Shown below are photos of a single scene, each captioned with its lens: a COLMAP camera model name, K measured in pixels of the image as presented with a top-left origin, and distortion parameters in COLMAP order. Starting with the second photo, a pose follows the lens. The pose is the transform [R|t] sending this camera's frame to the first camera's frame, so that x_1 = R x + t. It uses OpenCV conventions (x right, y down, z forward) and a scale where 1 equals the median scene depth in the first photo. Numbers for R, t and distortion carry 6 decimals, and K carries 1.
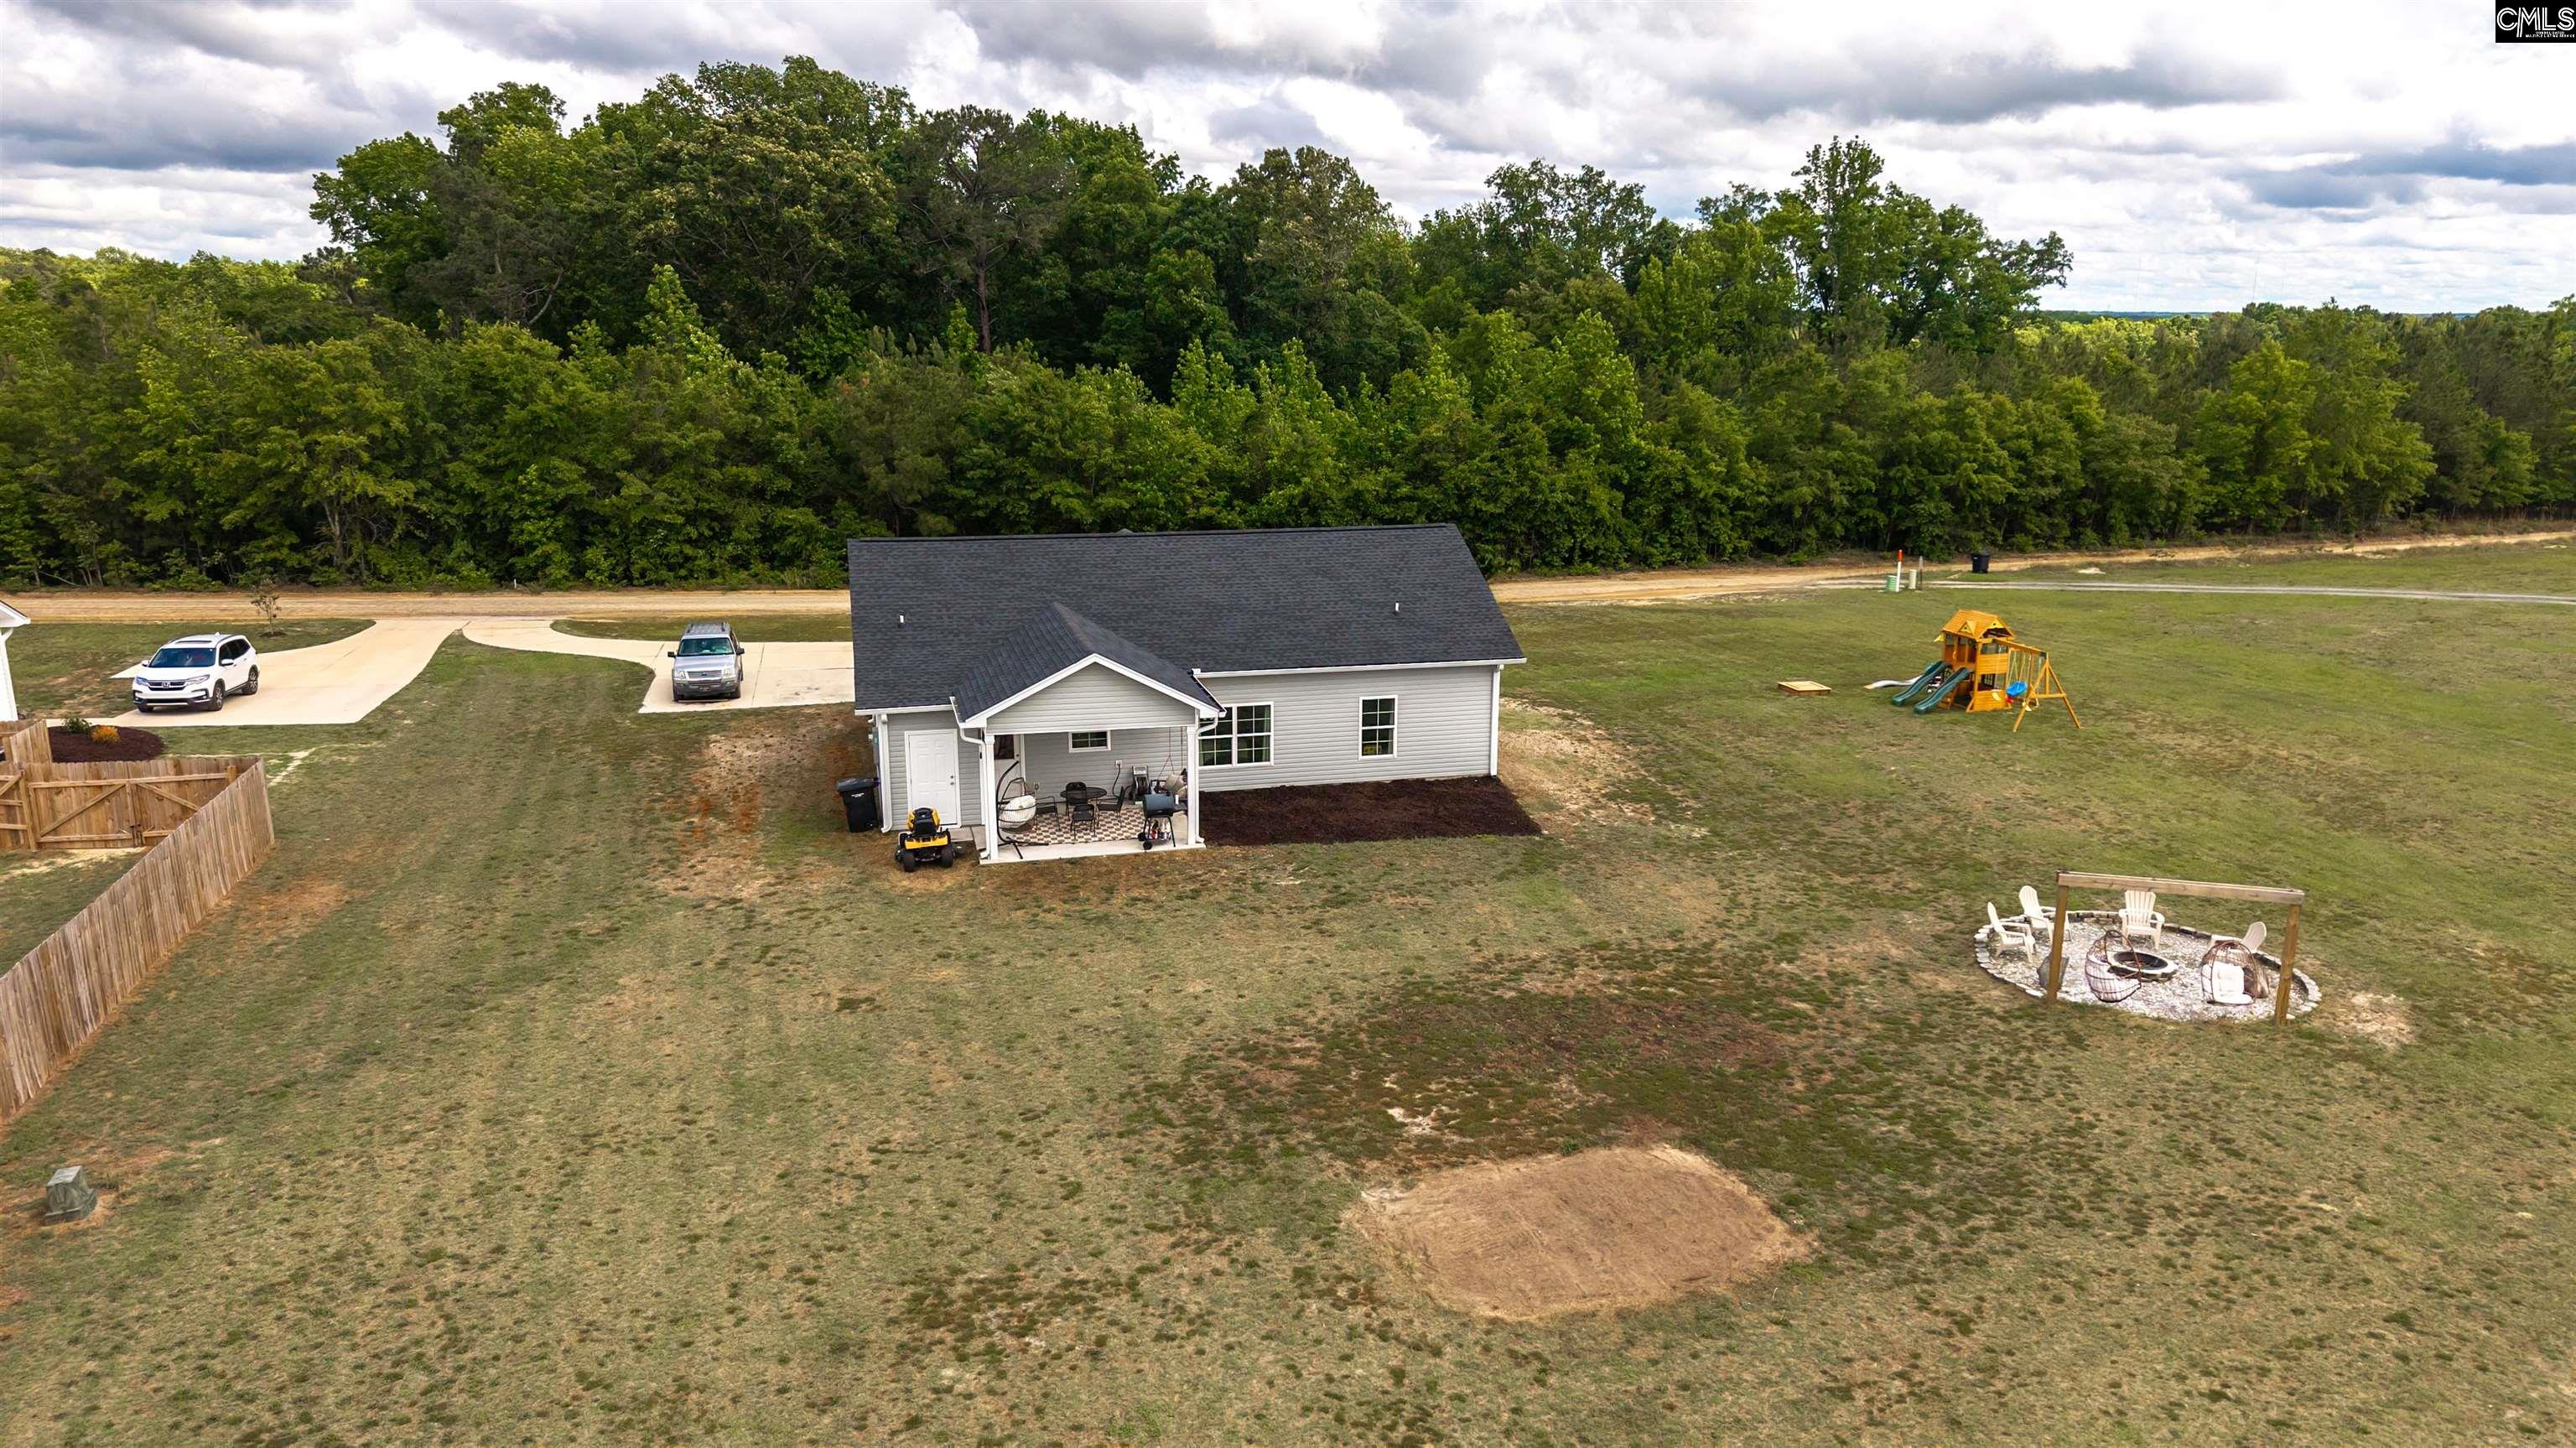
lens RADIAL K [[1731.6, 0, 1287.8], [0, 1731.6, 674.7], [0, 0, 1]] dist [0.032592, -0.049436]
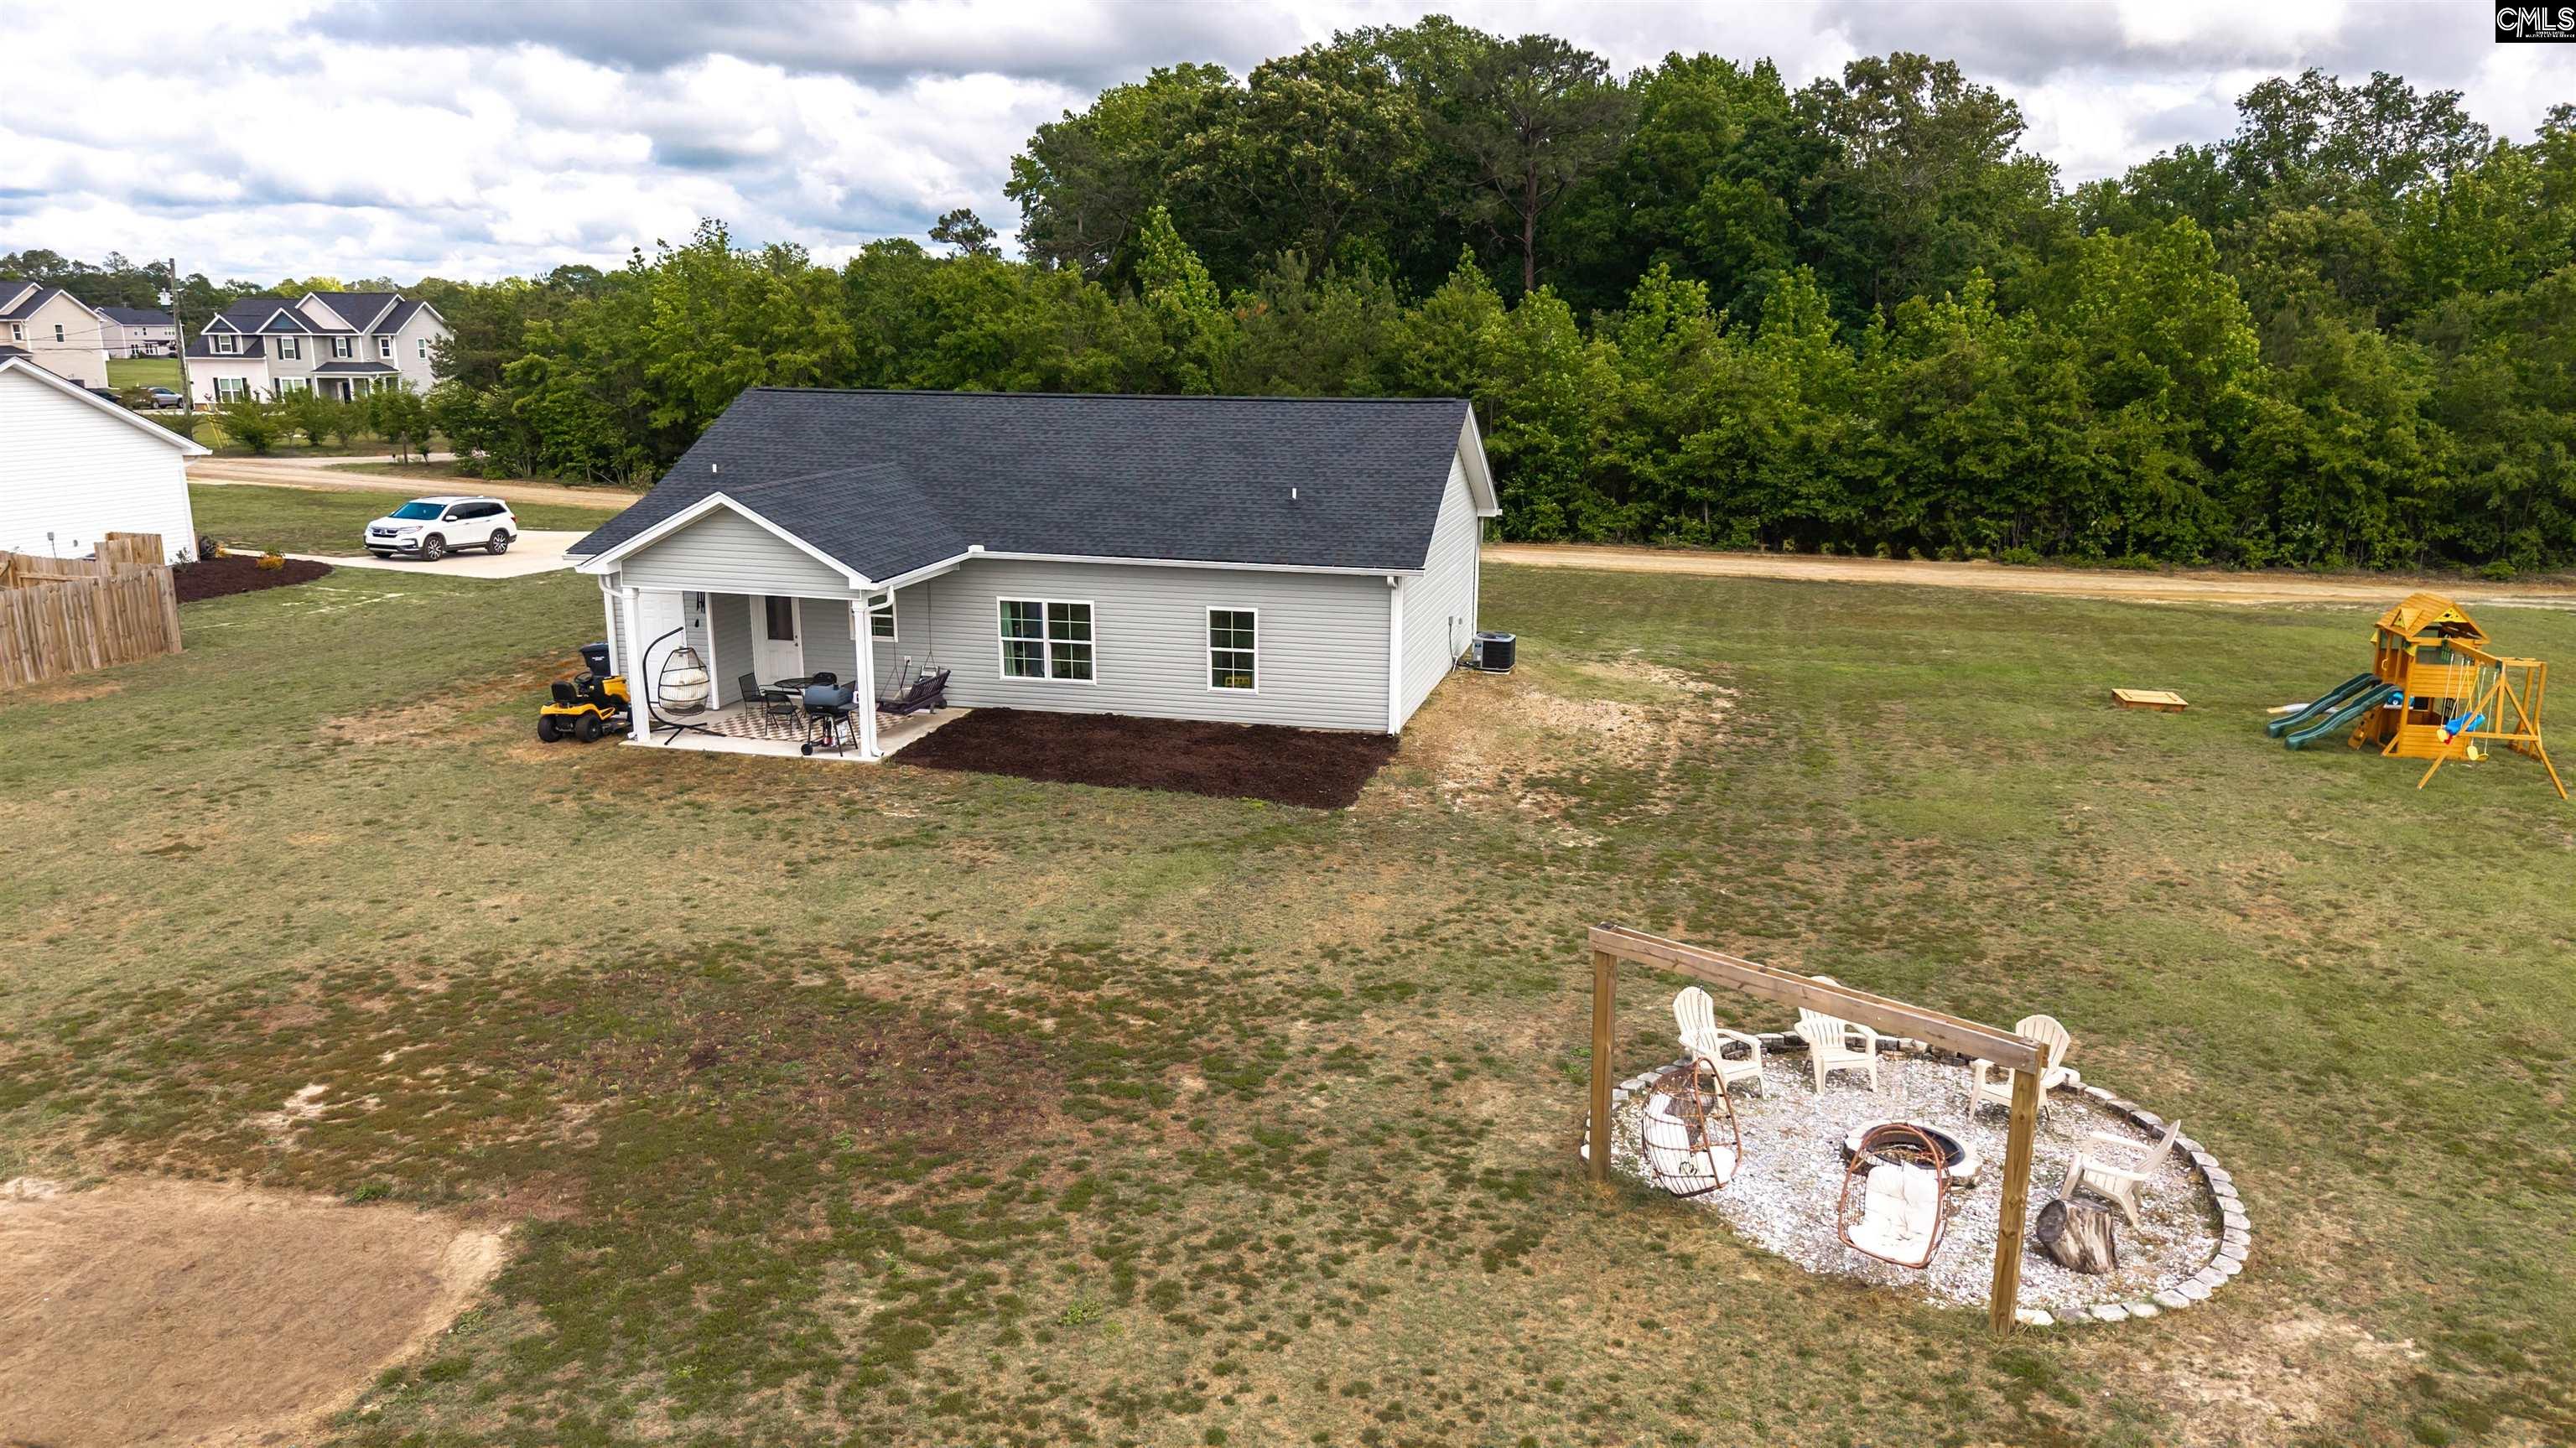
lens RADIAL K [[1731.6, 0, 1287.8], [0, 1731.6, 674.7], [0, 0, 1]] dist [0.032592, -0.049436]
pose [[0.881799, 0.092688, -0.462427, 0.425211], [-0.097974, 0.995109, 0.012632, 0.029769], [0.461336, 0.034167, 0.886567, 0.355302]]
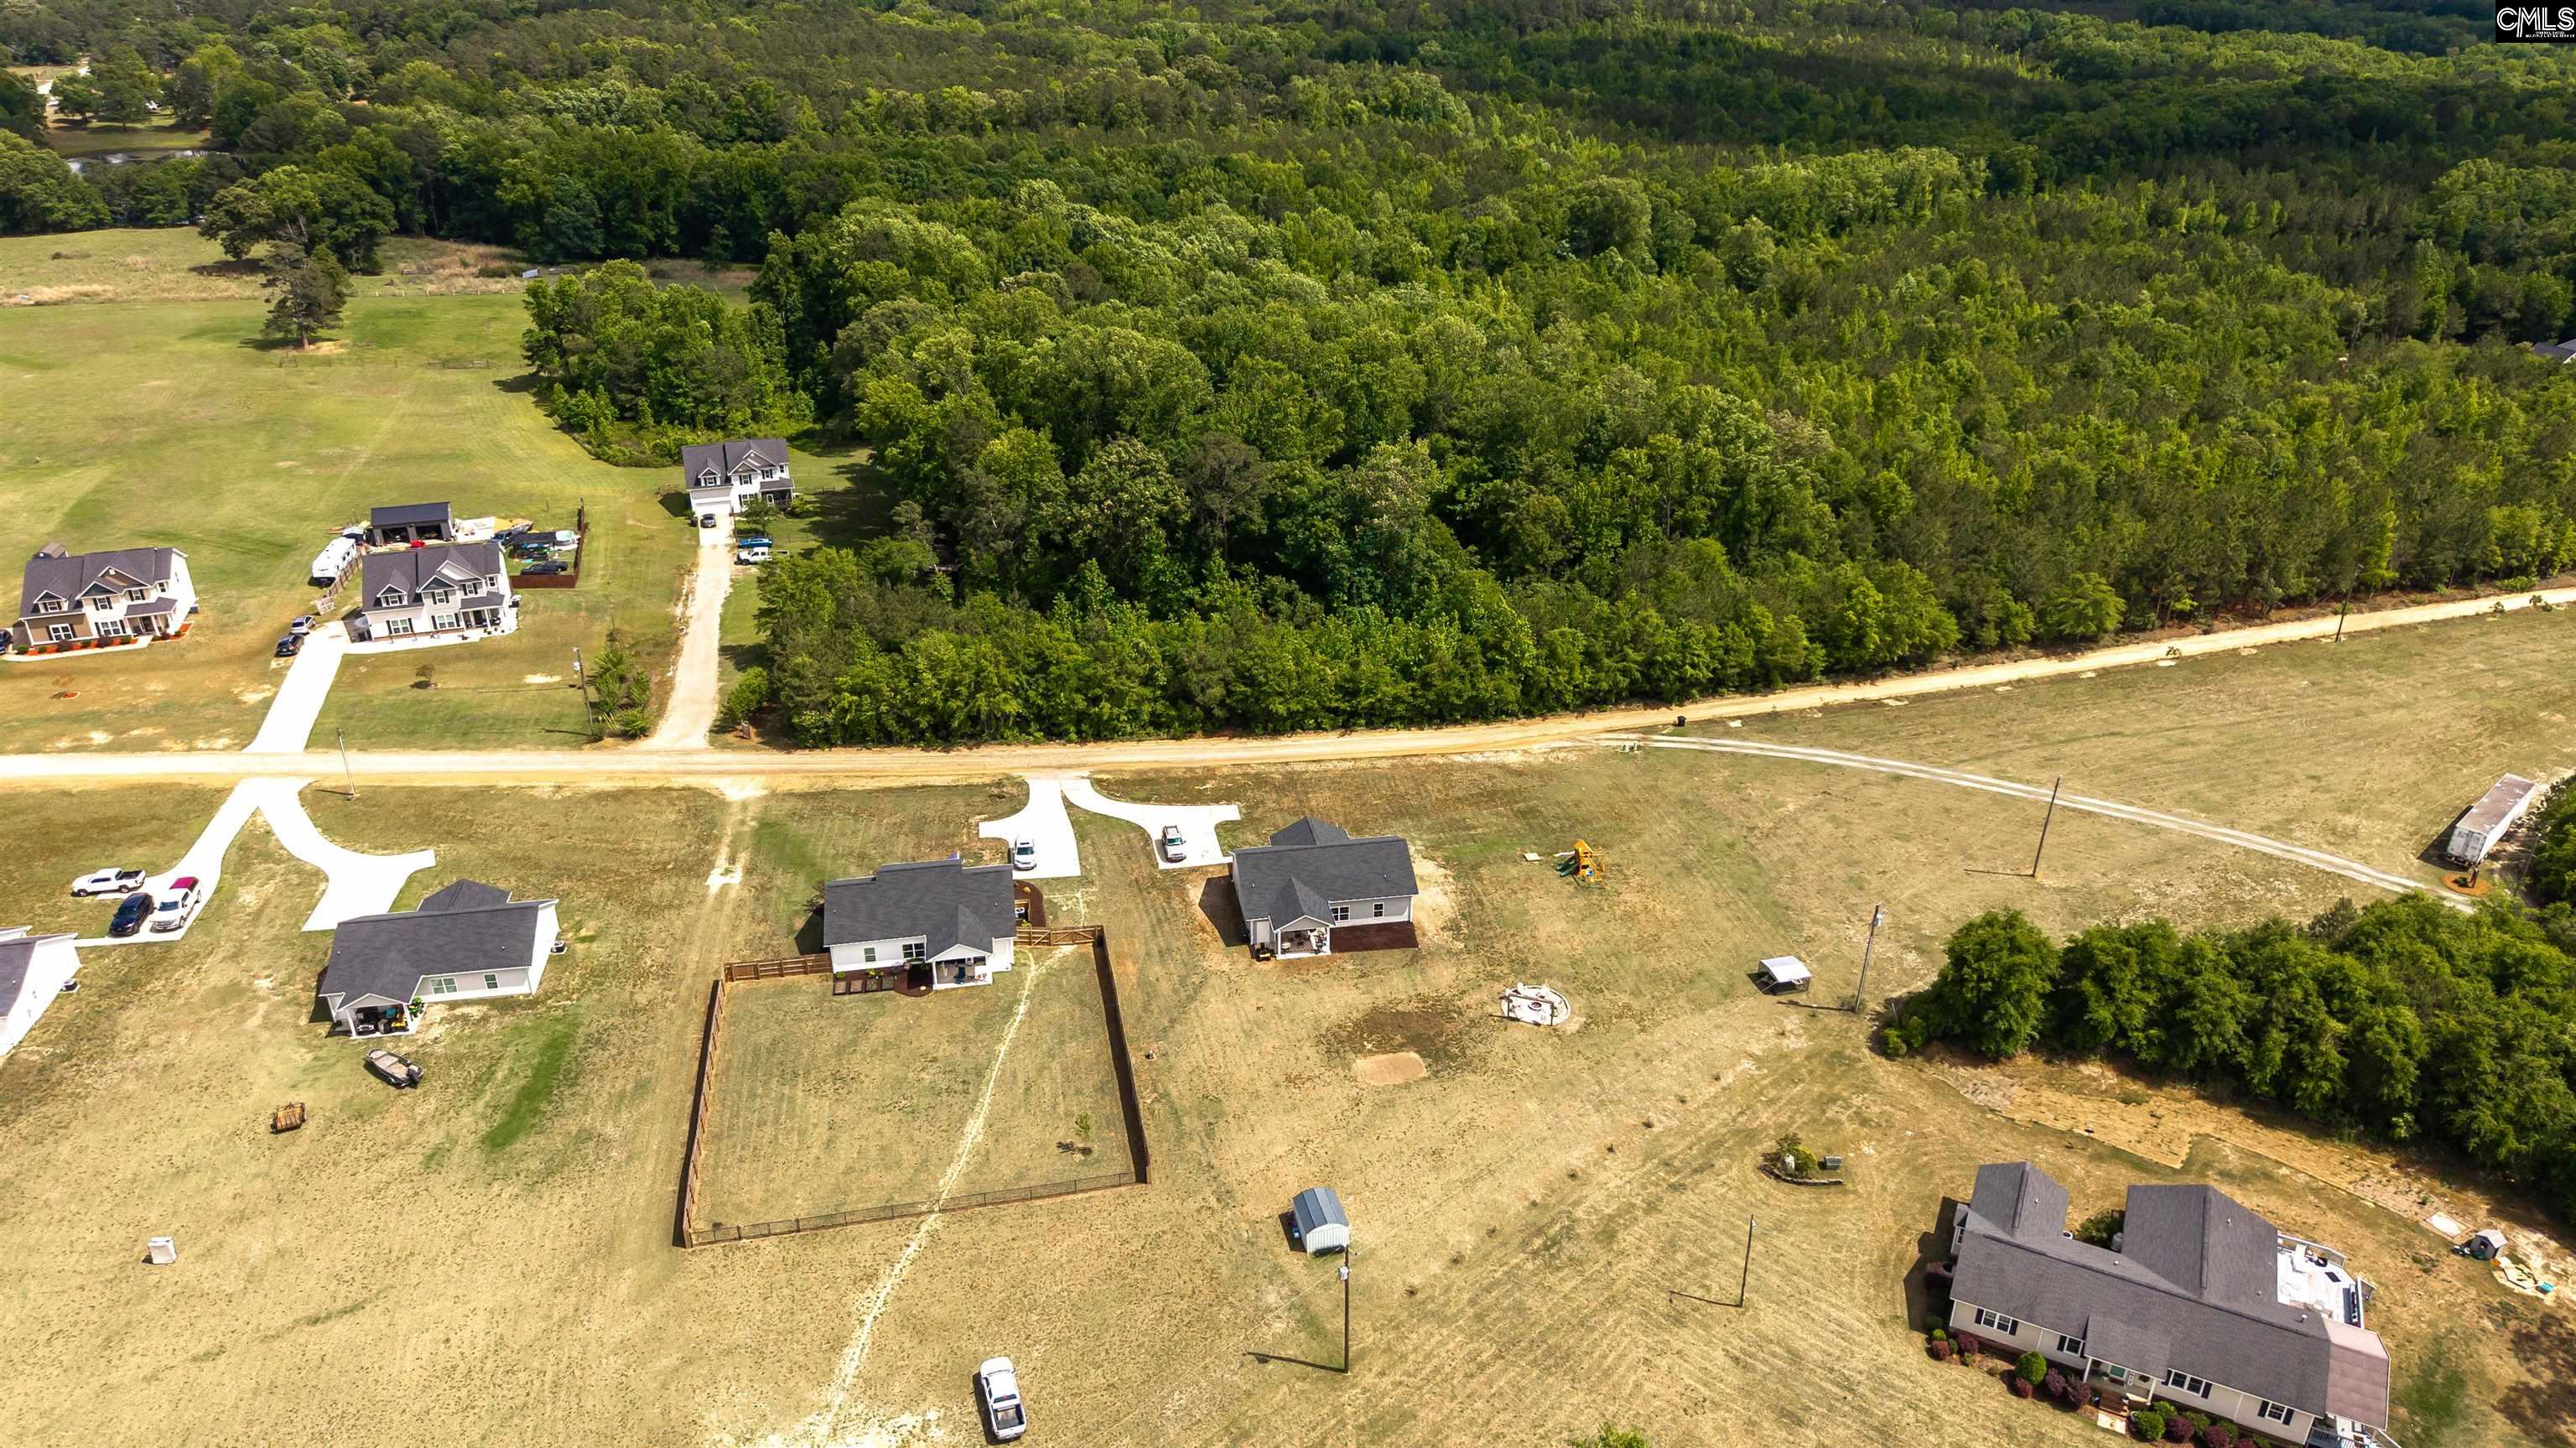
lens RADIAL K [[1731.6, 0, 1287.8], [0, 1731.6, 674.7], [0, 0, 1]] dist [0.032592, -0.049436]
pose [[0.997312, 0.032744, -0.065548, 0.085876], [-0.017426, 0.974919, 0.221875, -1.288126], [0.071169, -0.220136, 0.972869, -2.516737]]
